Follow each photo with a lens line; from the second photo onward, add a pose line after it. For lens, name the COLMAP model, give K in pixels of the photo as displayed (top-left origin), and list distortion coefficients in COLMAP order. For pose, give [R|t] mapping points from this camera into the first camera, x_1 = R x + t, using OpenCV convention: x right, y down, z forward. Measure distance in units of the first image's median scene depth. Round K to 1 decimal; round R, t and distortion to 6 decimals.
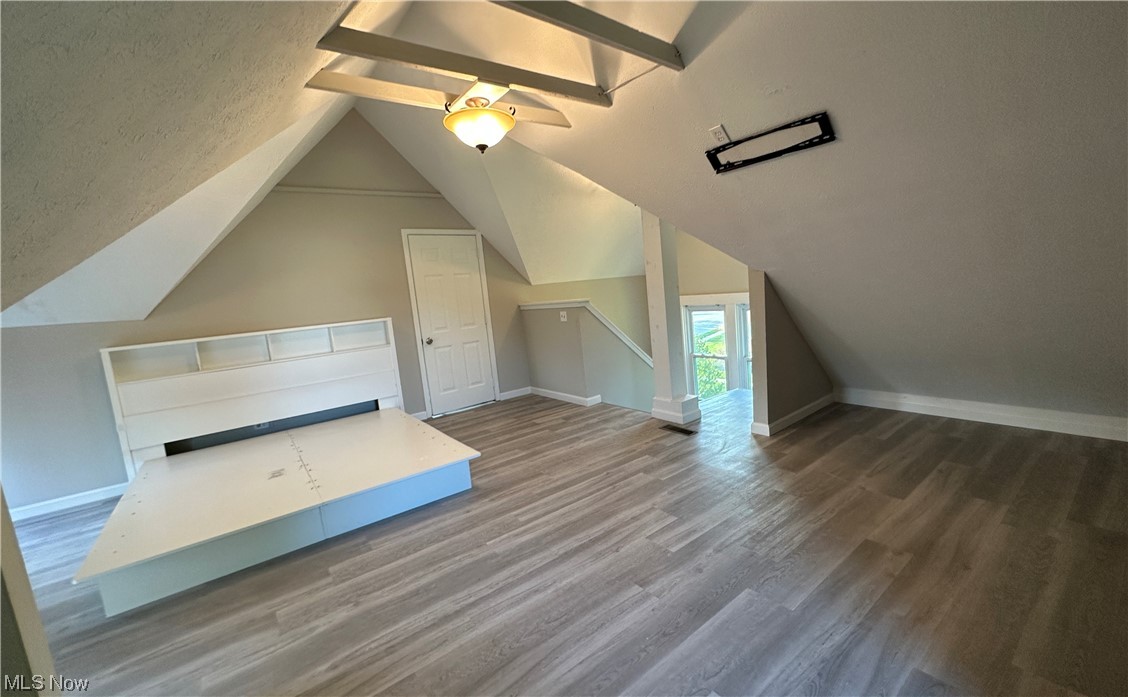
lens RADIAL K [[452.3, 0, 565.6], [0, 452.3, 347.7], [0, 0, 1]] dist [-0.003219, 0.000202]
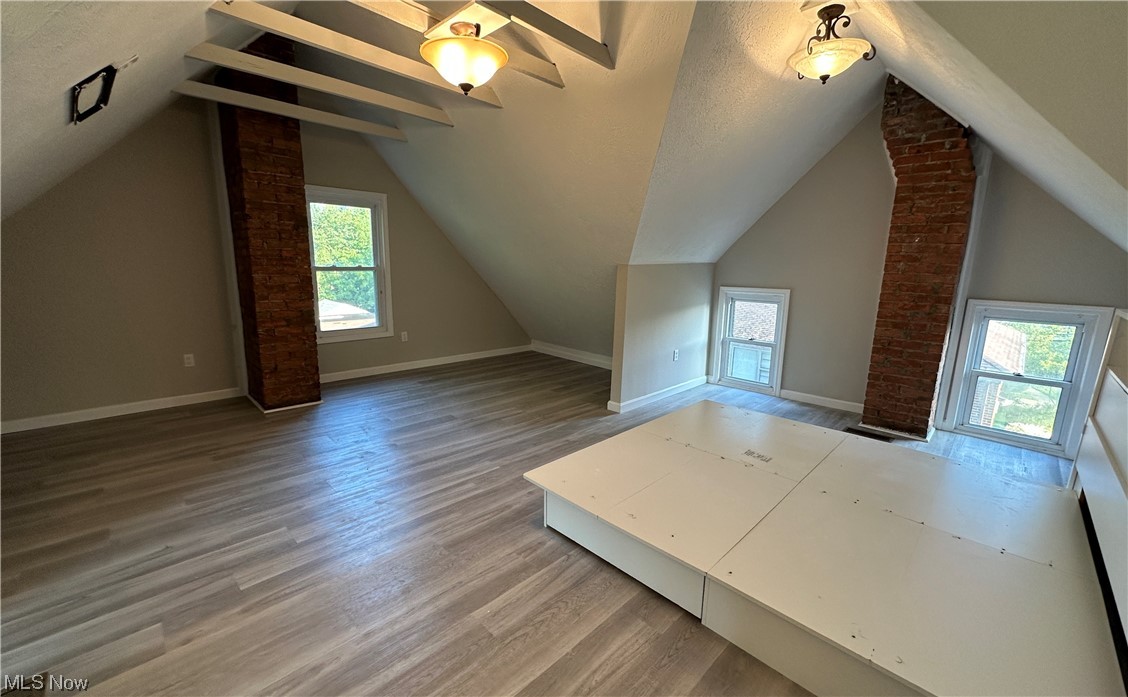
lens RADIAL K [[452.3, 0, 563.7], [0, 452.3, 348.4], [0, 0, 1]] dist [-0.003219, 0.000202]
pose [[-0.987695, 0.097641, -0.122171, -0.210105], [0.052357, 0.942527, 0.330001, -0.247582], [0.147371, 0.319544, -0.936041, 1.899156]]
